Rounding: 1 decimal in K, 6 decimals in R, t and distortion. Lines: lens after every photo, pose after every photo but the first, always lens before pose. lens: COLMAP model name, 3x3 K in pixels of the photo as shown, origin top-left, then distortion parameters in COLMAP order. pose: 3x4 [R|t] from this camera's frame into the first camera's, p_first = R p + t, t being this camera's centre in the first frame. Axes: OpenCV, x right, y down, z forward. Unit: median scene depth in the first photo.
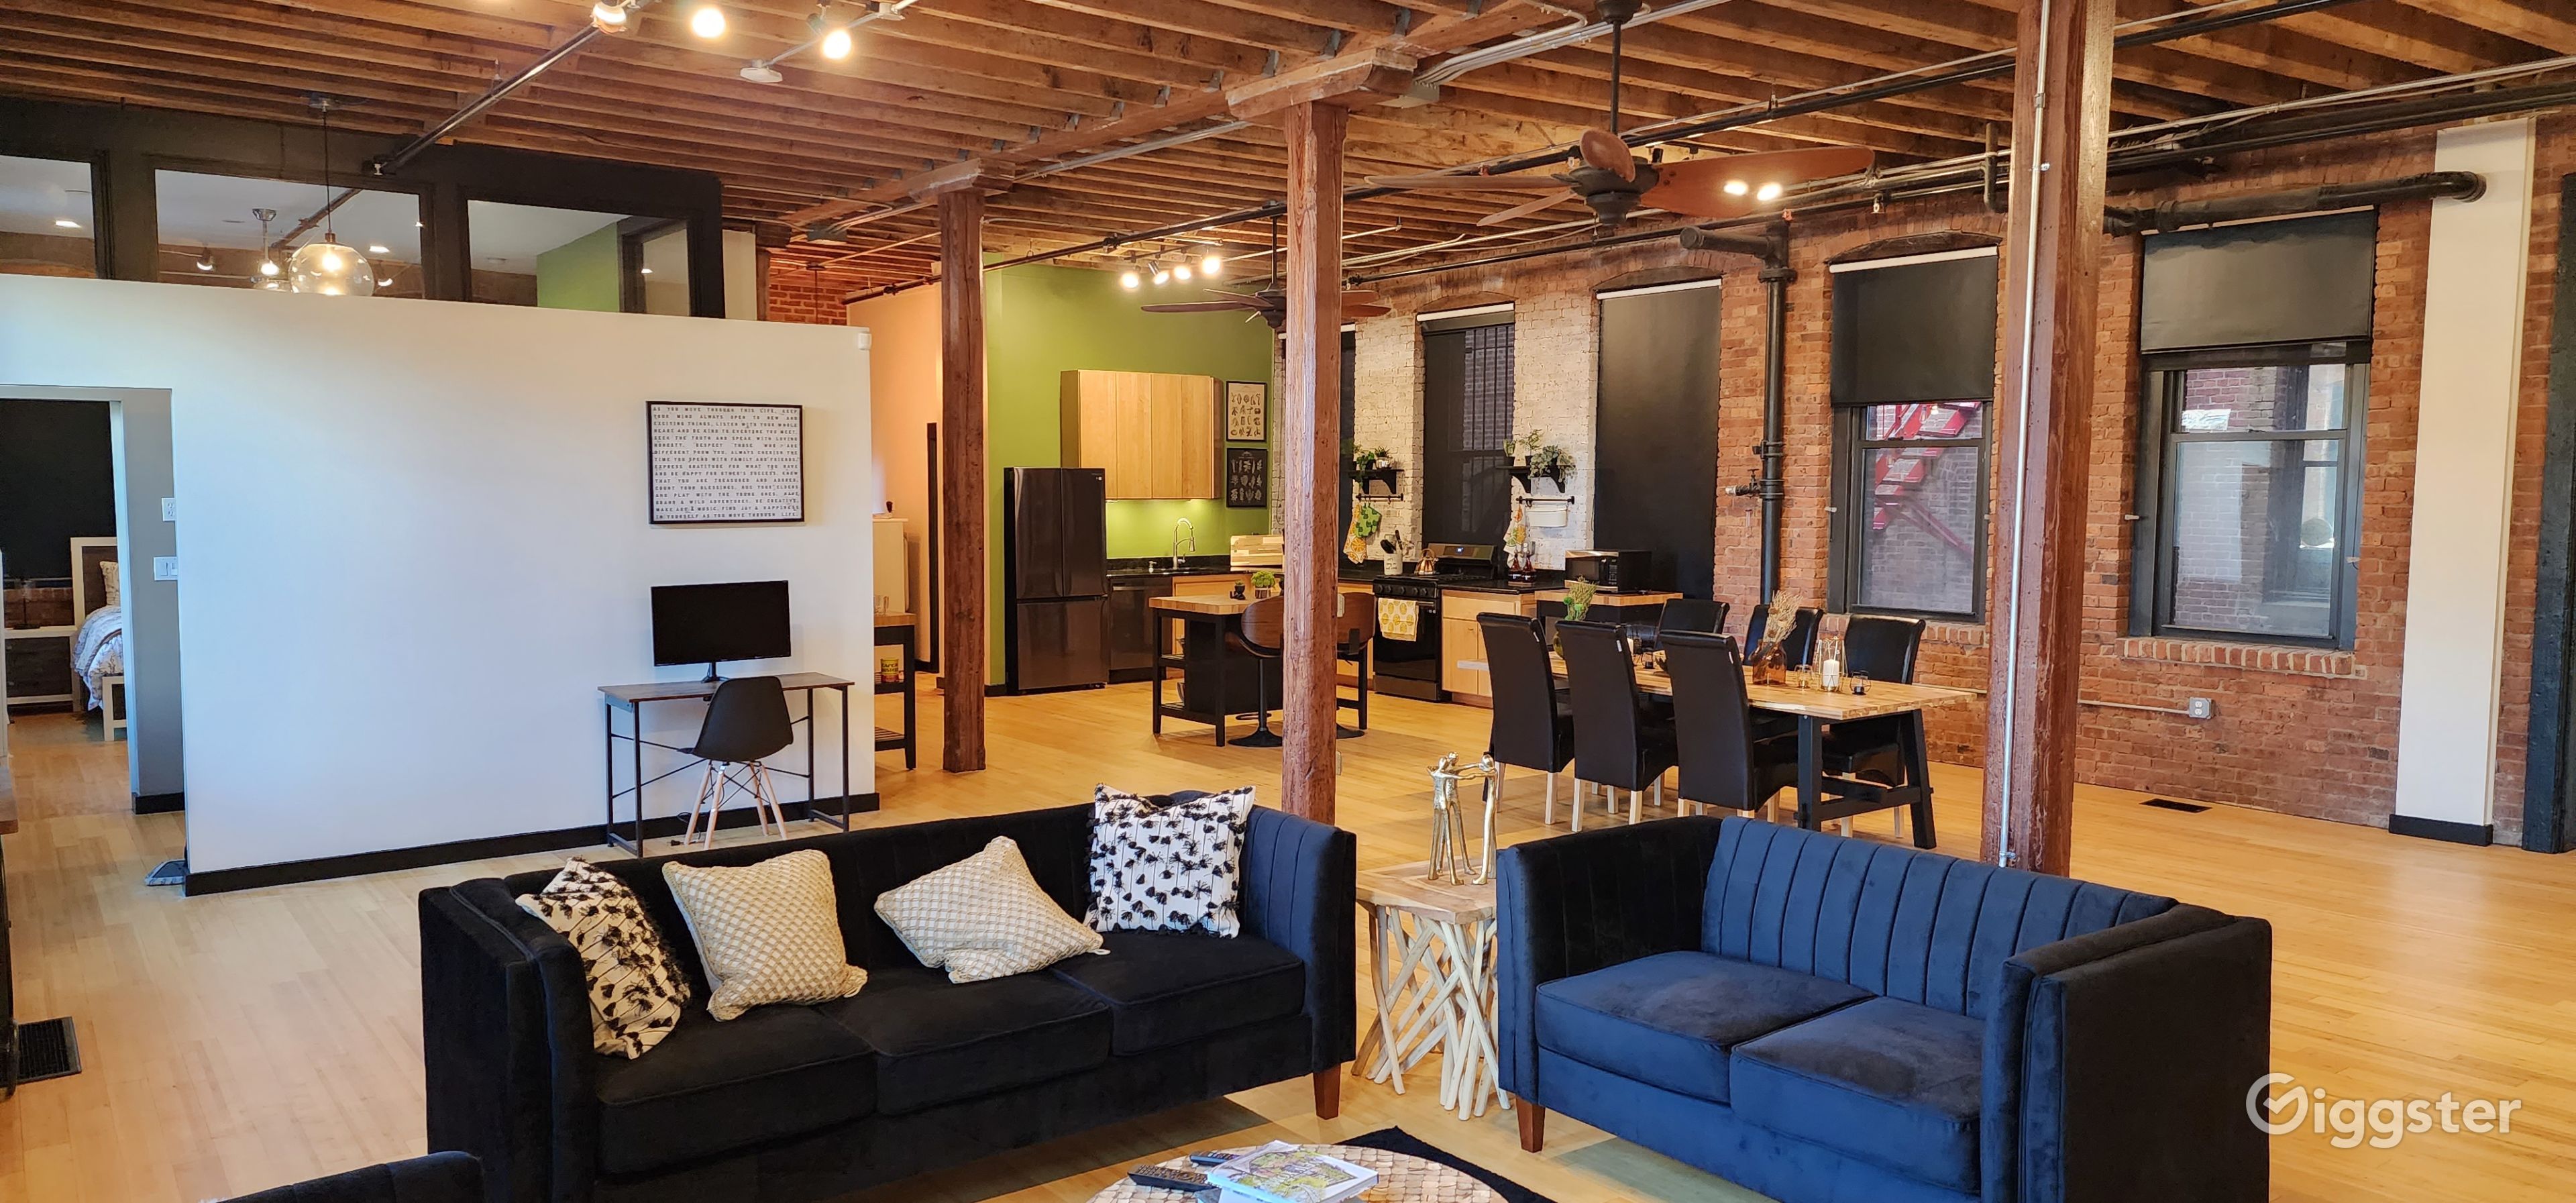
lens RADIAL K [[1729.2, 0, 1321.3], [0, 1729.2, 611.6], [0, 0, 1]] dist [0.108029, -0.098983]
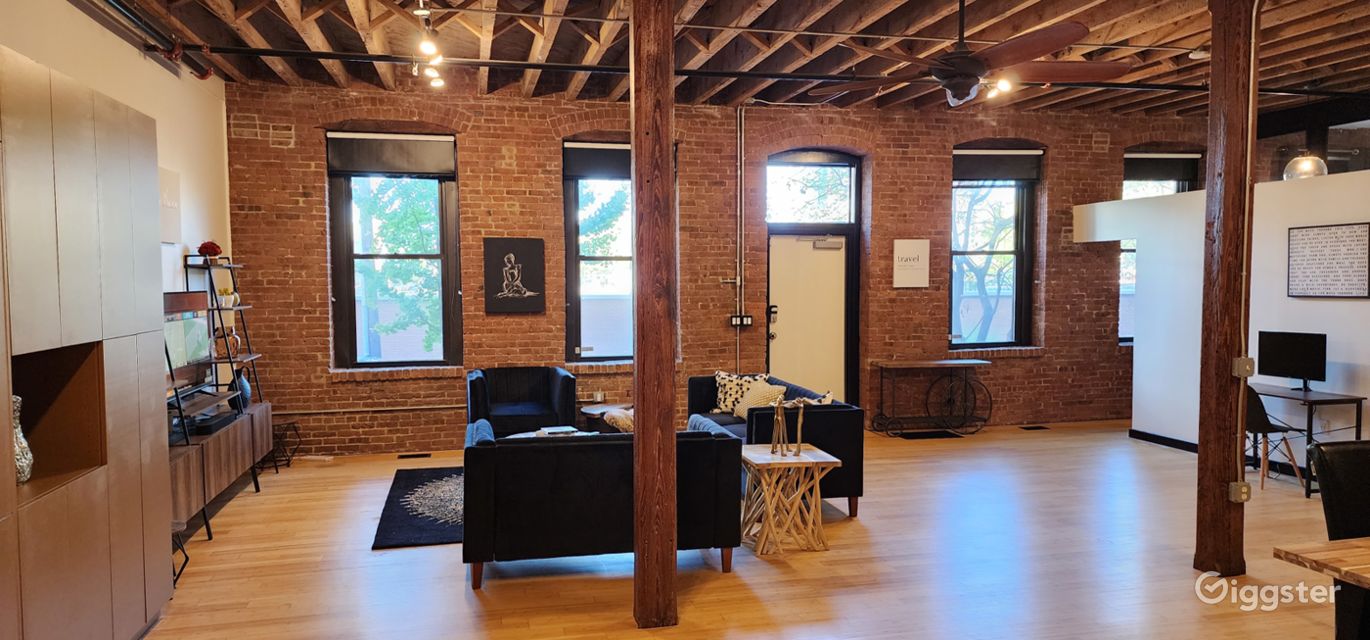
lens RADIAL K [[919.6, 0, 702.7], [0, 919.6, 325.4], [0, 0, 1]] dist [0.108029, -0.098983]
pose [[-0.410860, 0.047349, -0.910468, 0.703050], [-0.065628, 0.994524, 0.081336, -0.058140], [0.909333, 0.093170, -0.405502, 0.821947]]
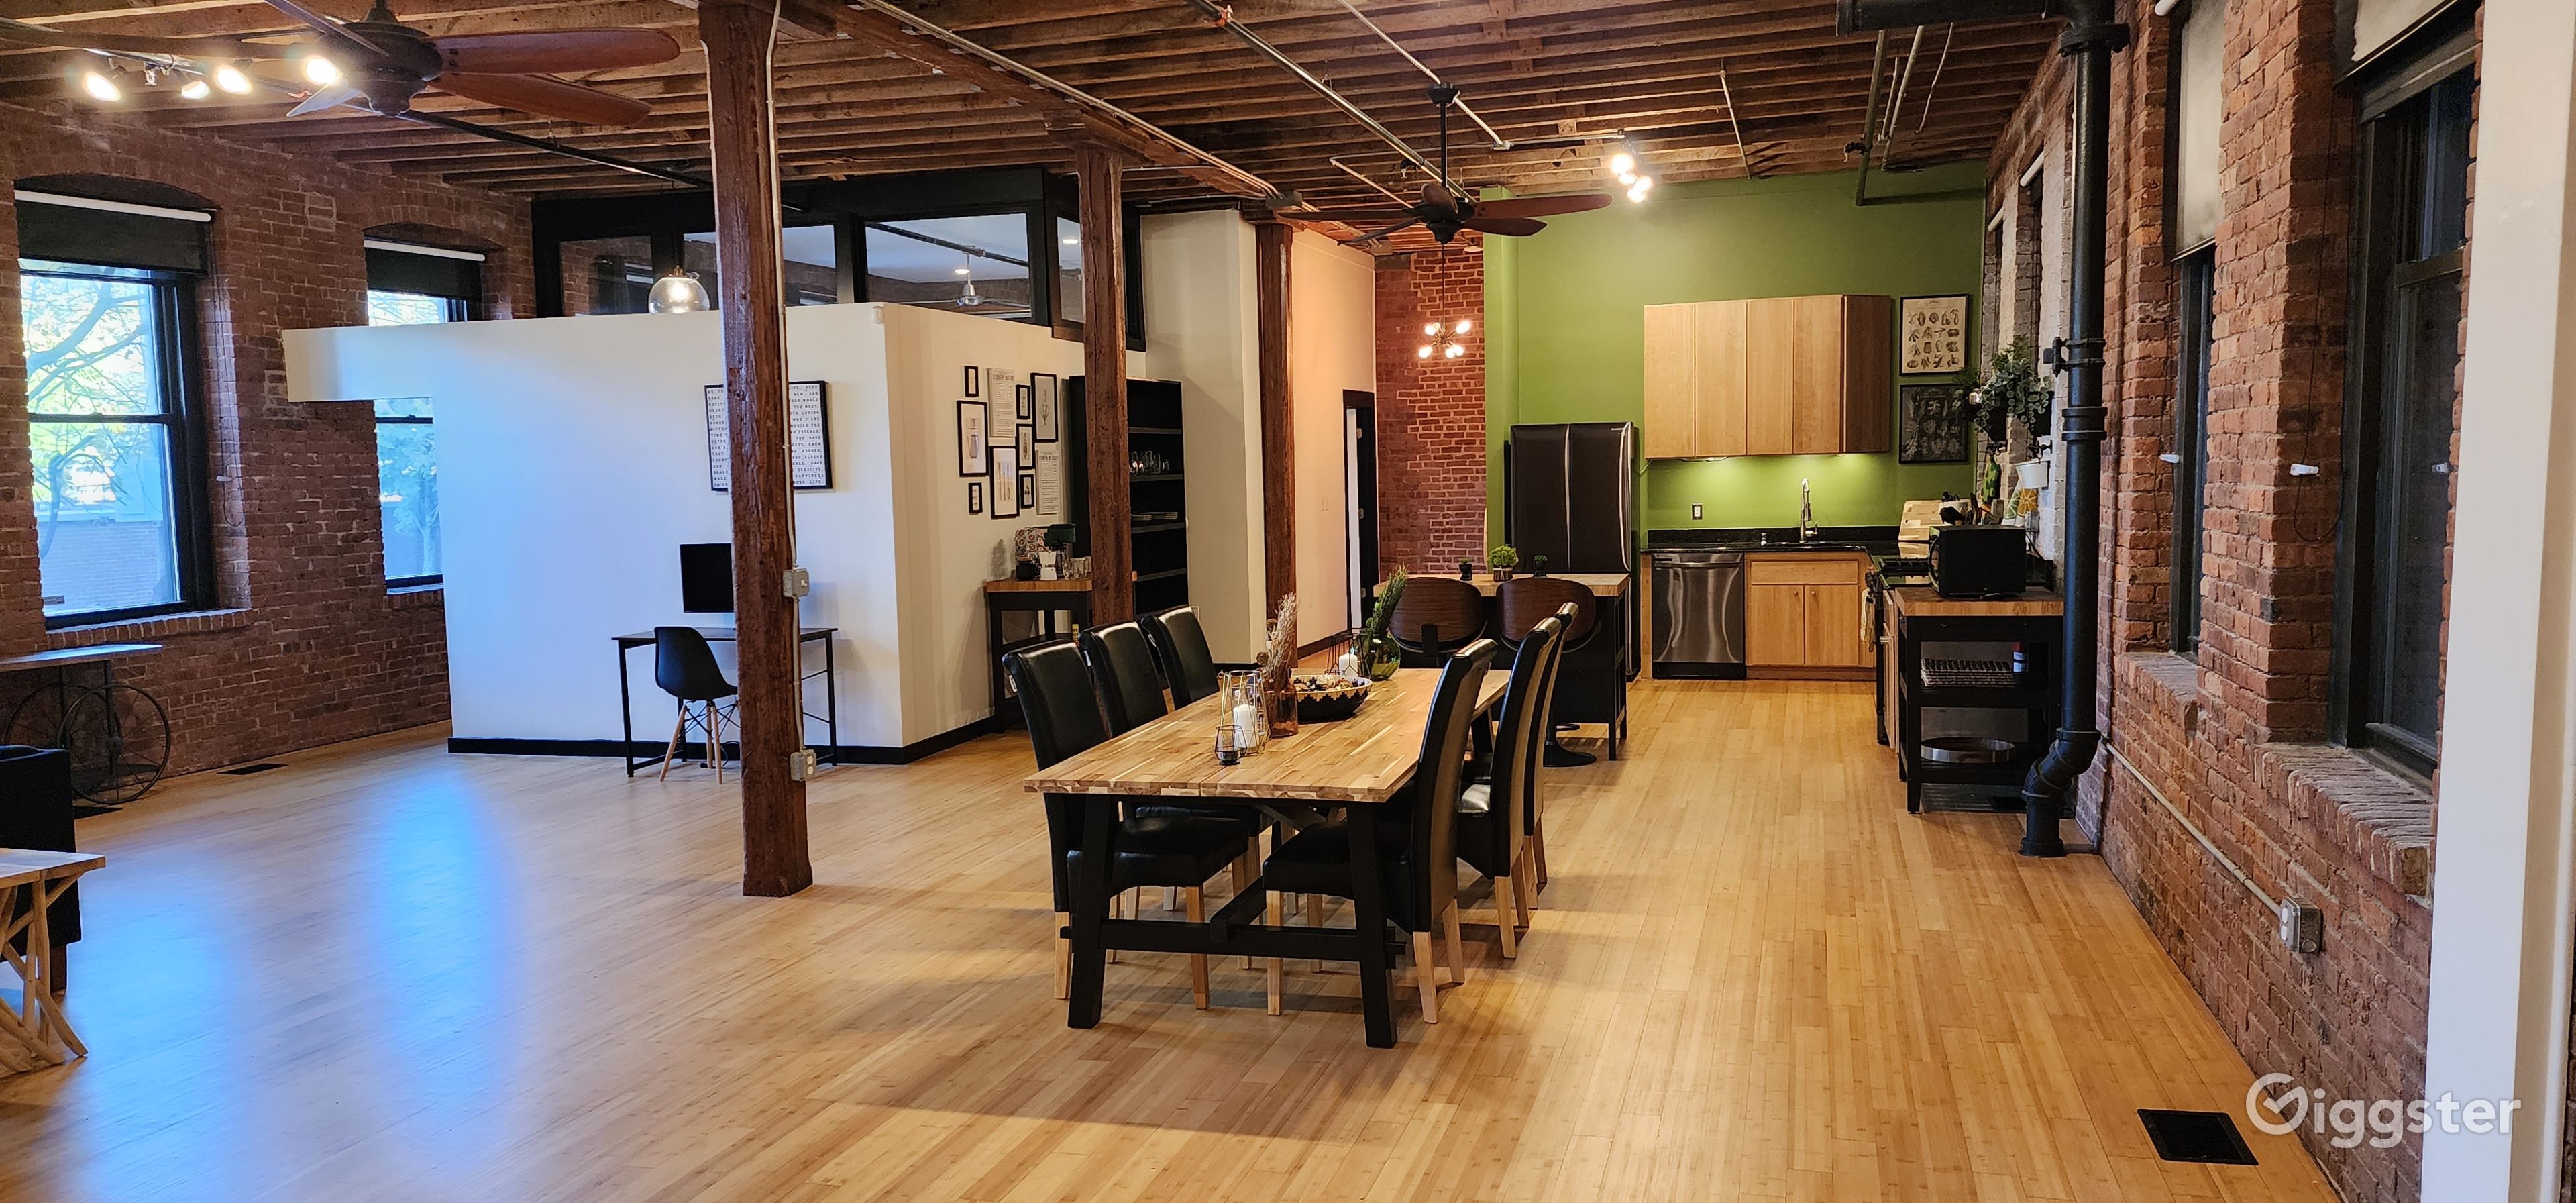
lens RADIAL K [[1729.2, 0, 1321.3], [0, 1729.2, 611.6], [0, 0, 1]] dist [0.108029, -0.098983]
pose [[0.588035, 0.053395, -0.807071, 0.770418], [-0.035960, 0.998558, 0.039863, -0.030193], [0.808036, 0.005581, 0.589107, 0.620793]]
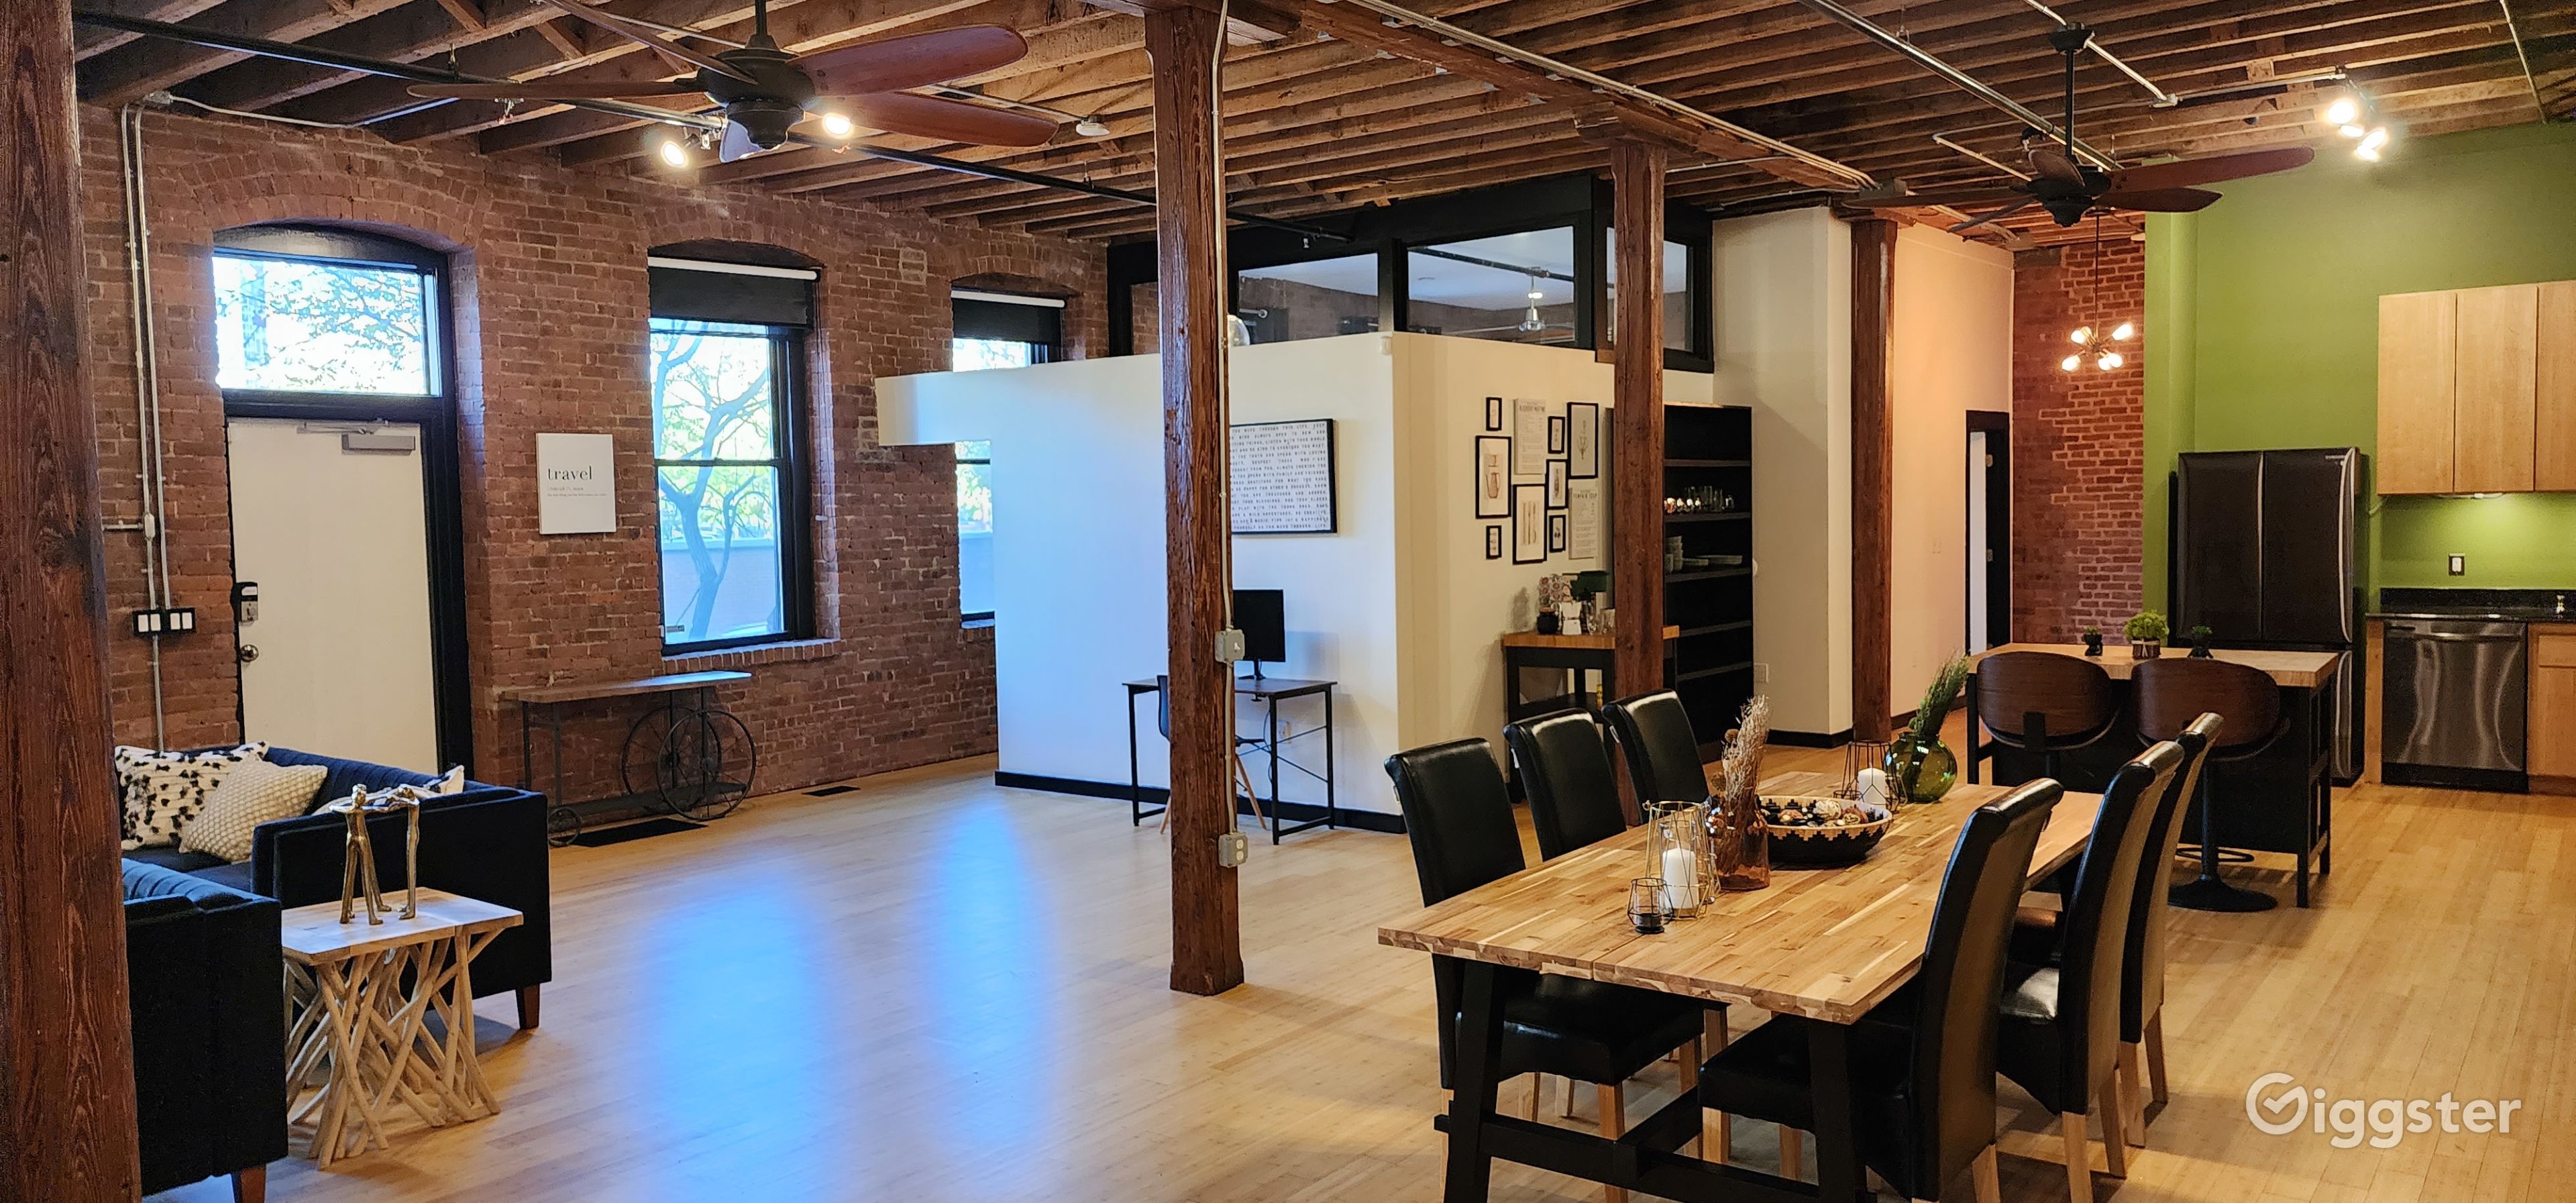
lens RADIAL K [[1722.0, 0, 1311.1], [0, 1722.0, 602.0], [0, 0, 1]] dist [0.074851, -0.064943]
pose [[0.248954, 0.049857, -0.967231, 0.672984], [-0.050380, 0.997989, 0.038475, -0.049827], [0.967204, 0.039151, 0.250965, 0.751713]]
